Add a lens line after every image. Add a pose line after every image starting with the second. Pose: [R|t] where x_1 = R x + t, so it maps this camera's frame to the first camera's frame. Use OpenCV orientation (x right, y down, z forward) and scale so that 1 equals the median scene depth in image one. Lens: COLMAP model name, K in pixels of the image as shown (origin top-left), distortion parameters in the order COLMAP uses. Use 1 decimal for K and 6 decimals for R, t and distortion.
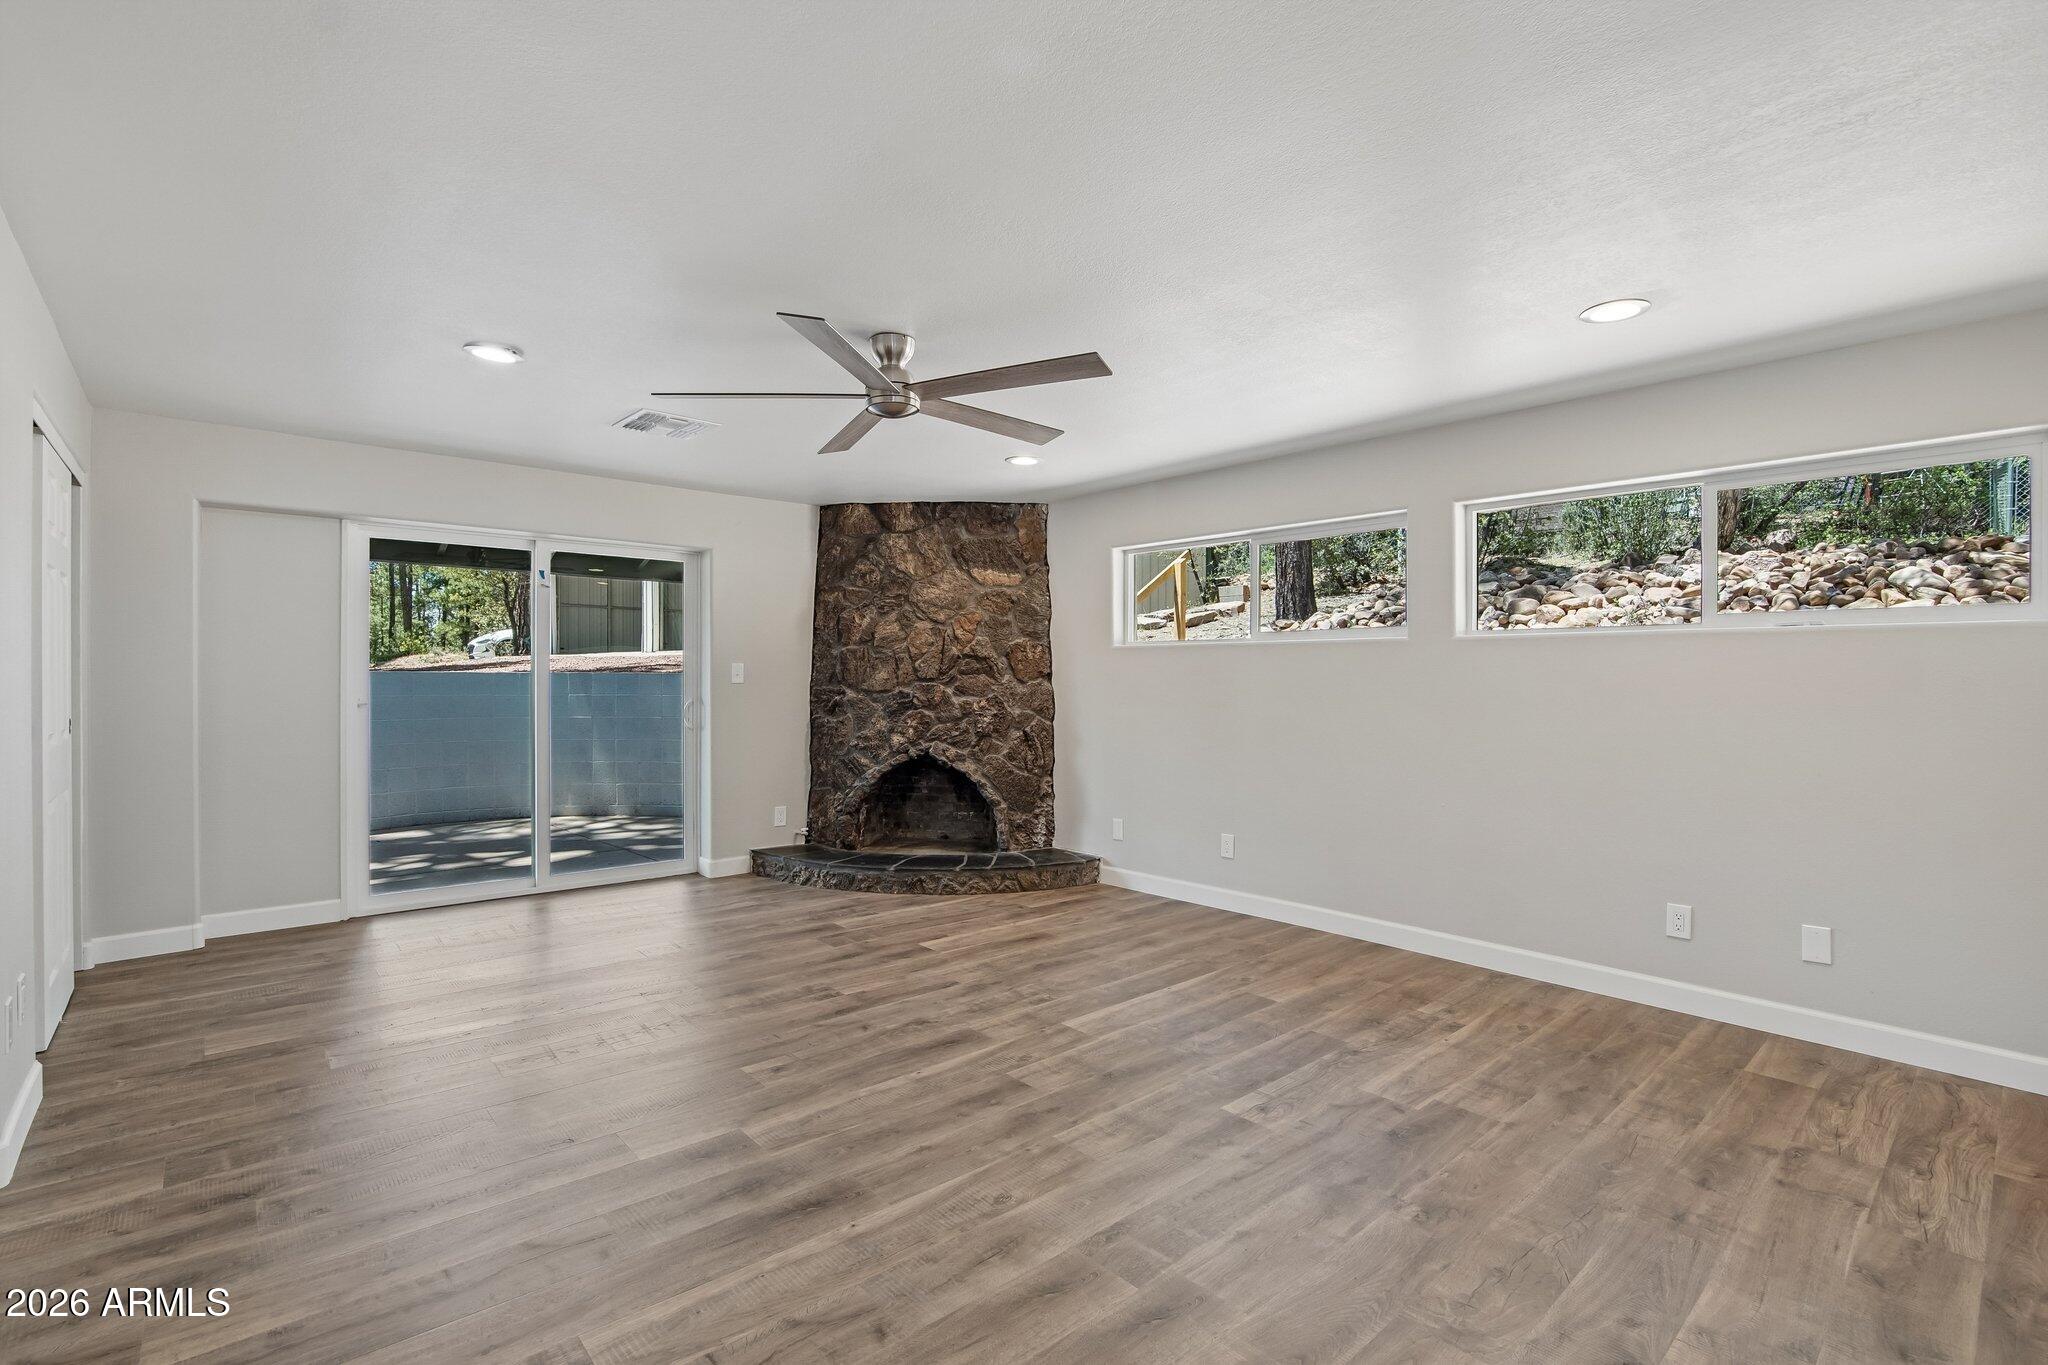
lens RADIAL K [[909.6, 0, 1005.2], [0, 909.6, 687.5], [0, 0, 1]] dist [-0.032634, 0.003308]
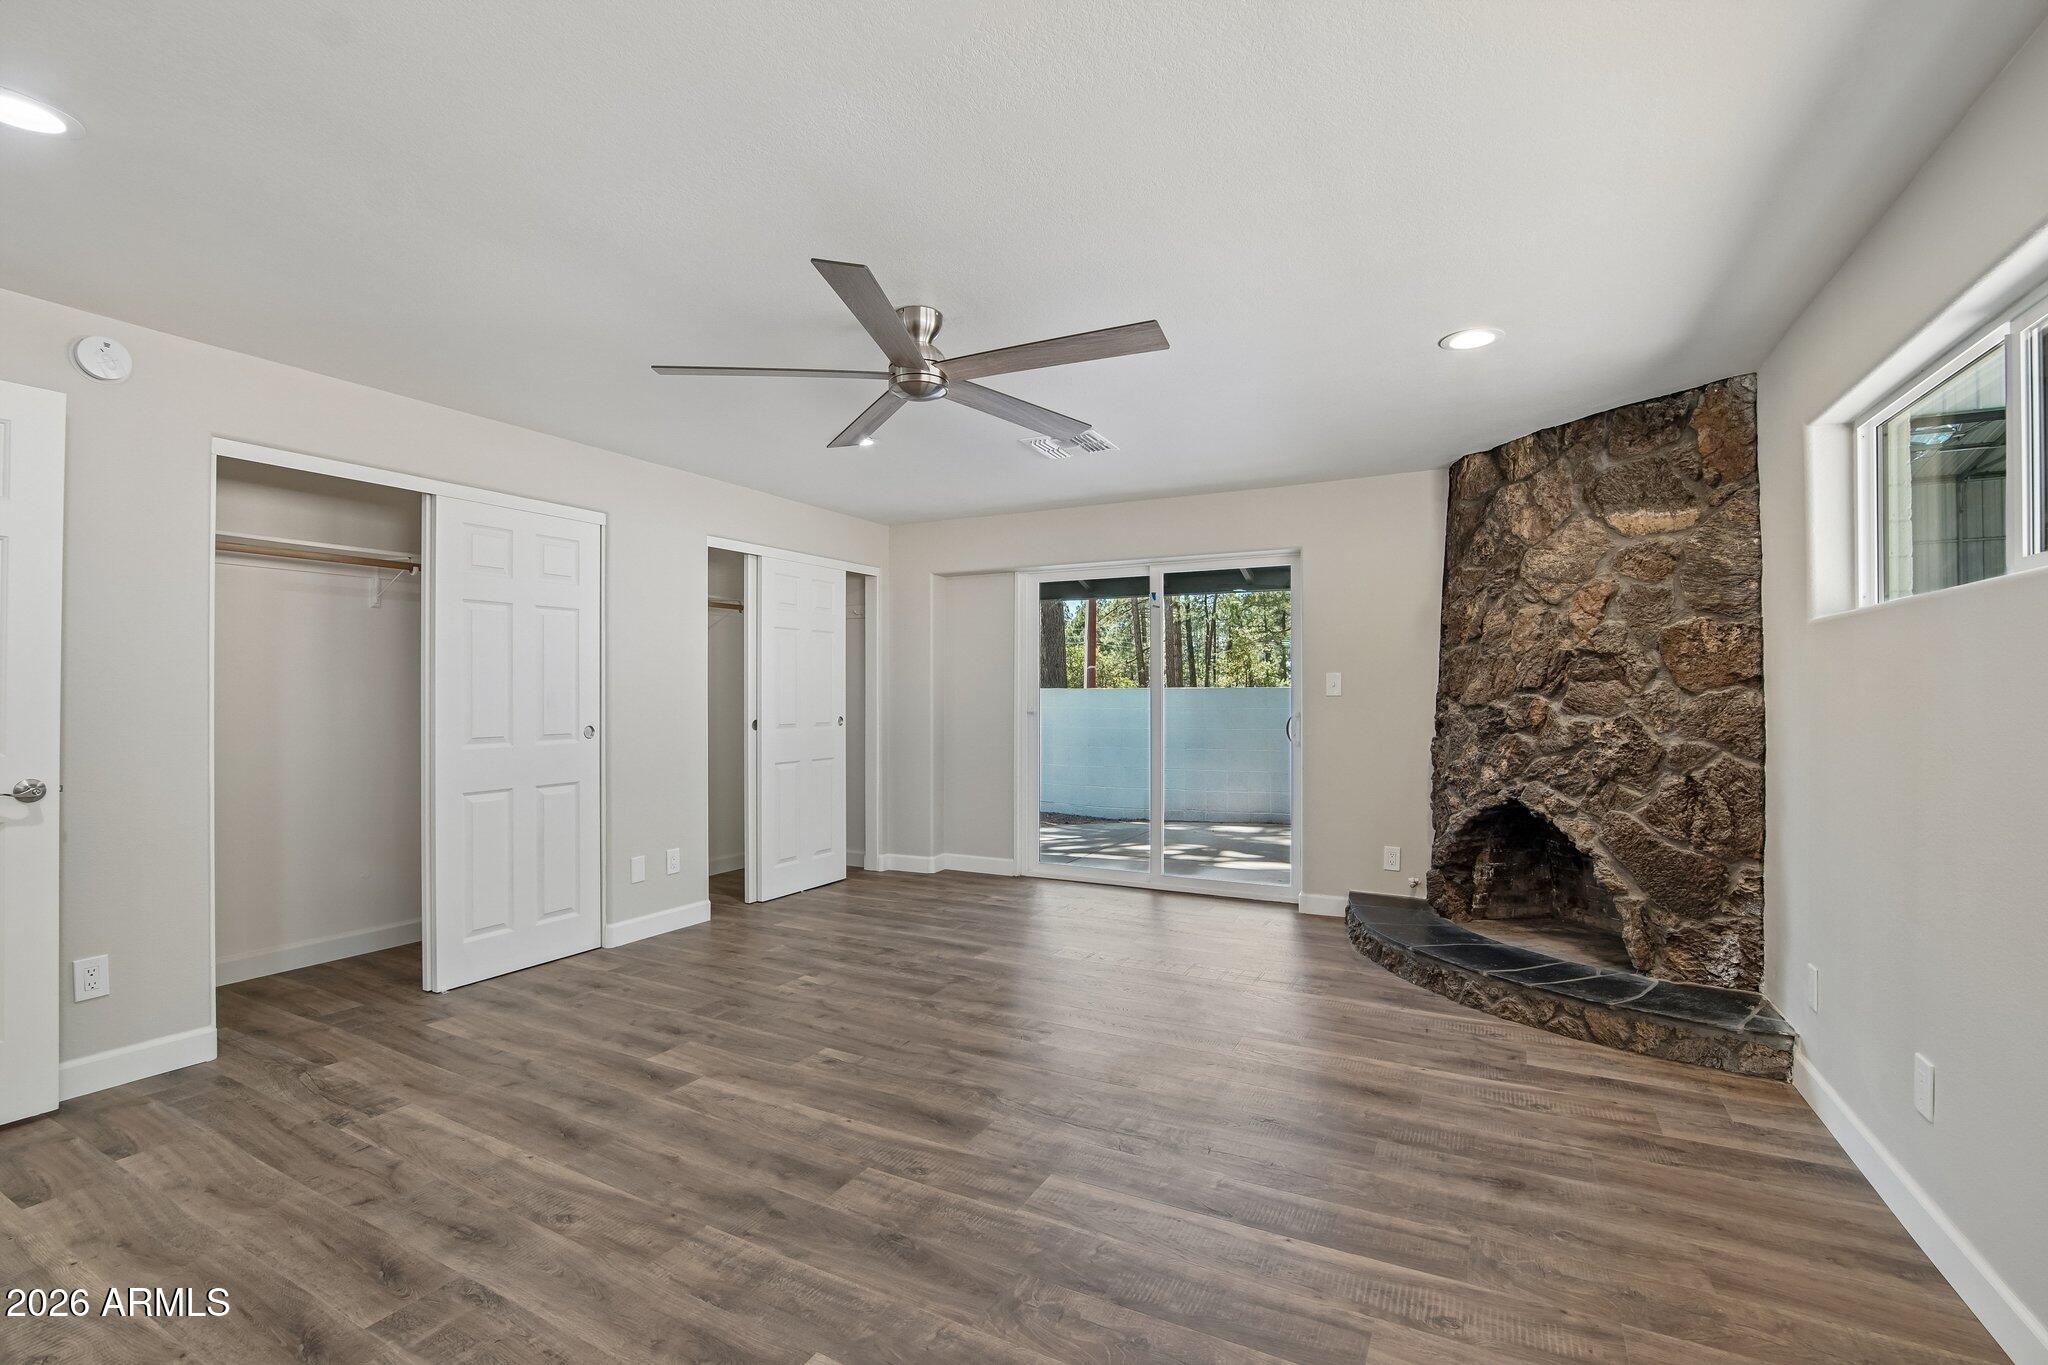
lens RADIAL K [[909.6, 0, 1040.5], [0, 909.6, 685.9], [0, 0, 1]] dist [-0.032634, 0.003308]
pose [[0.372337, -0.011191, -0.928030, 0.553543], [-0.004918, 0.999889, -0.014031, -0.000157], [0.928085, 0.009788, 0.372241, 0.561831]]
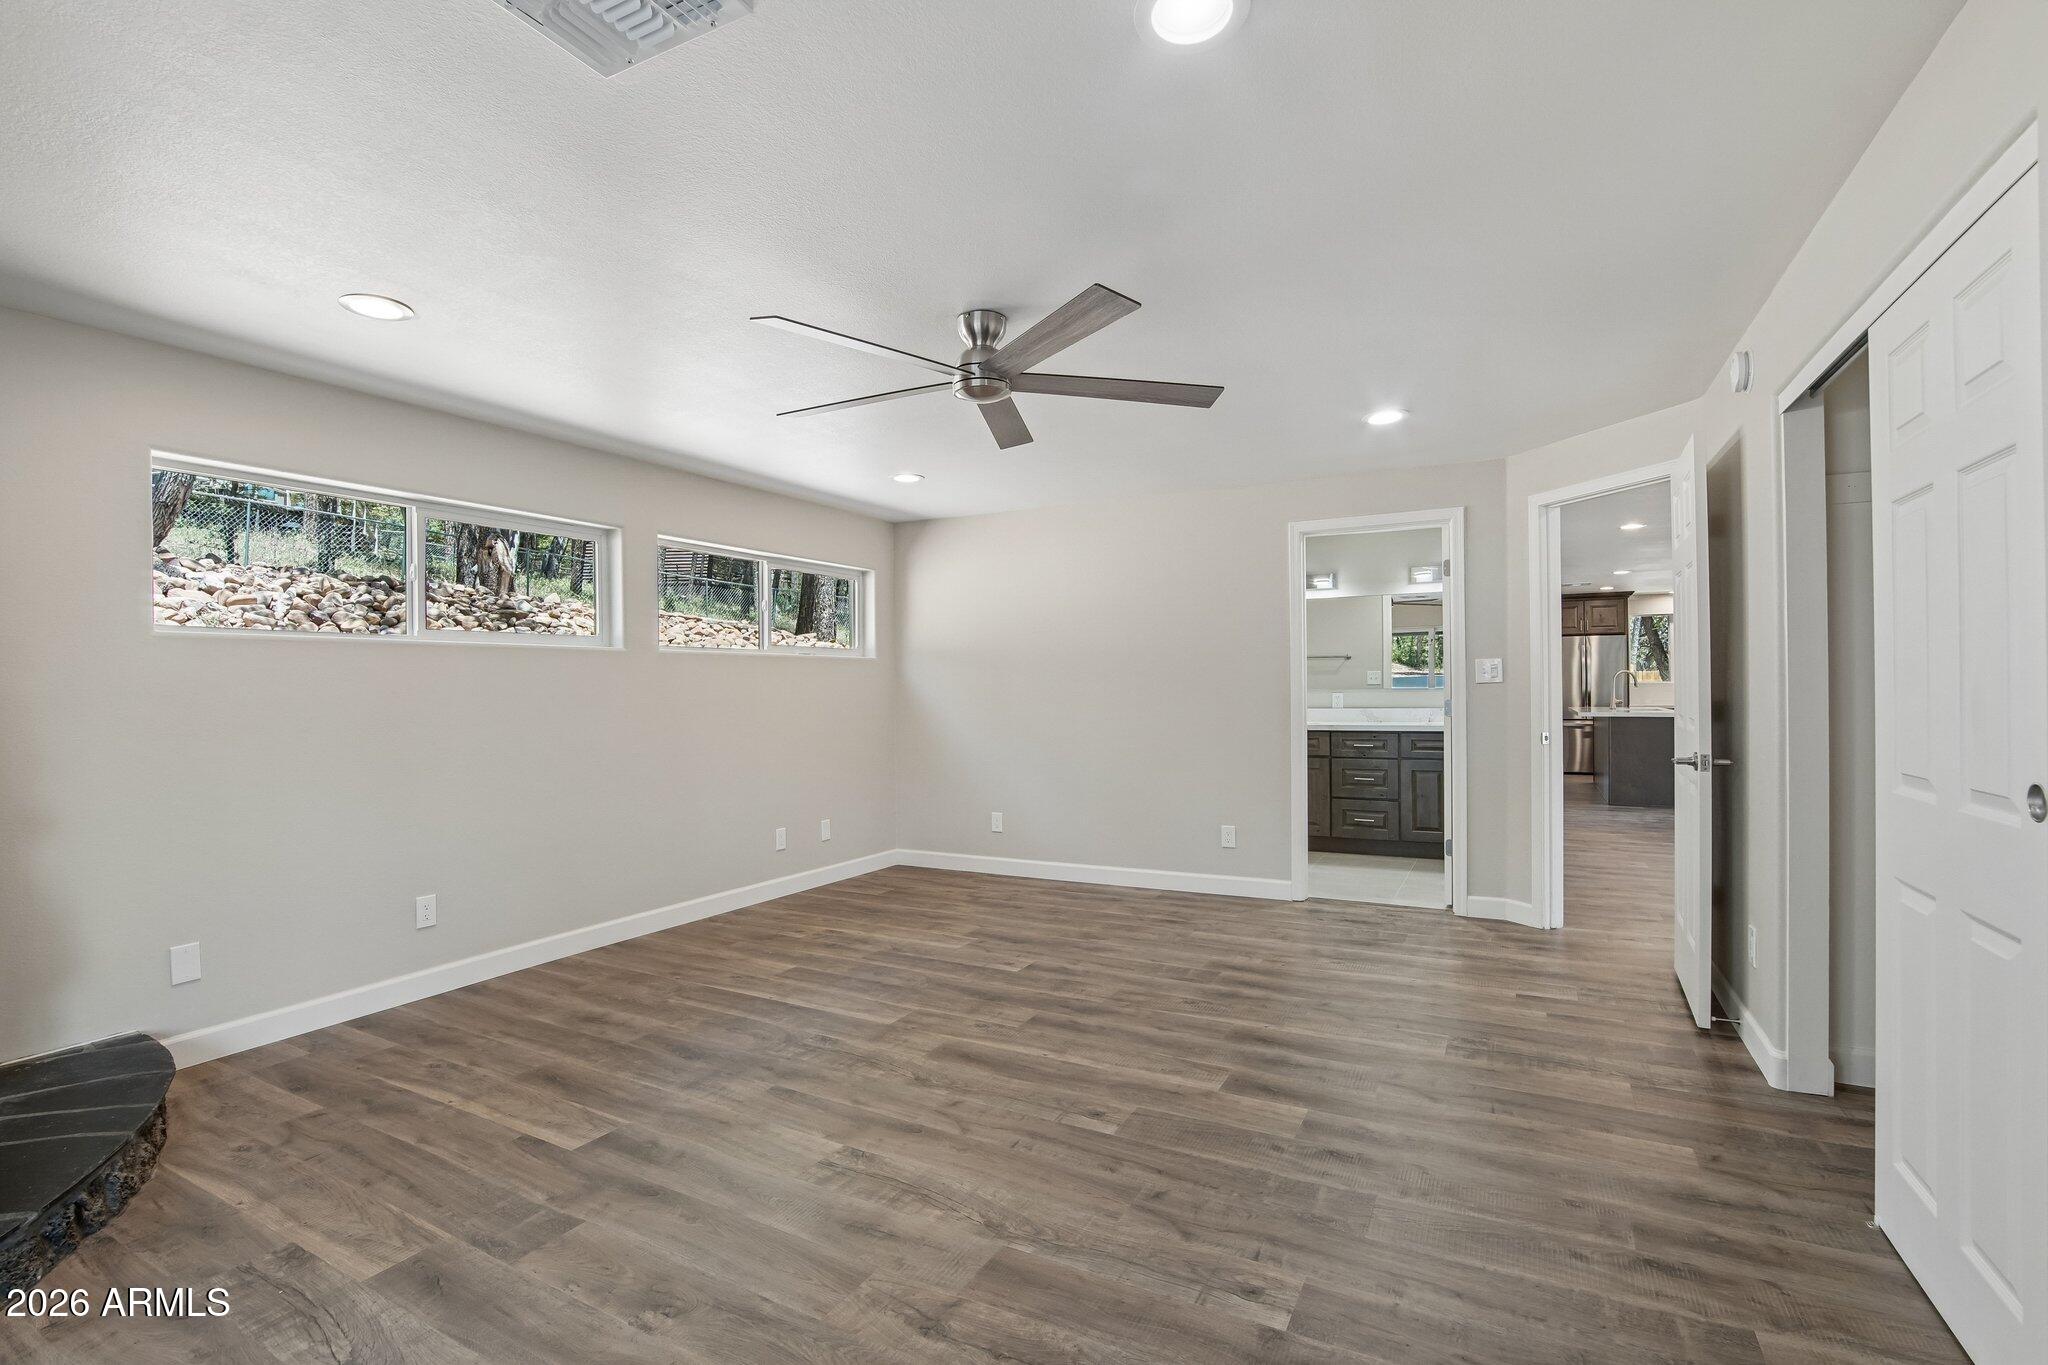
lens RADIAL K [[909.6, 0, 1016.4], [0, 909.6, 687.8], [0, 0, 1]] dist [-0.032634, 0.003308]
pose [[-0.335566, -0.002520, 0.942013, -0.730022], [0.015429, 0.999848, 0.008171, -0.010669], [-0.941890, 0.017276, -0.335476, 0.928138]]
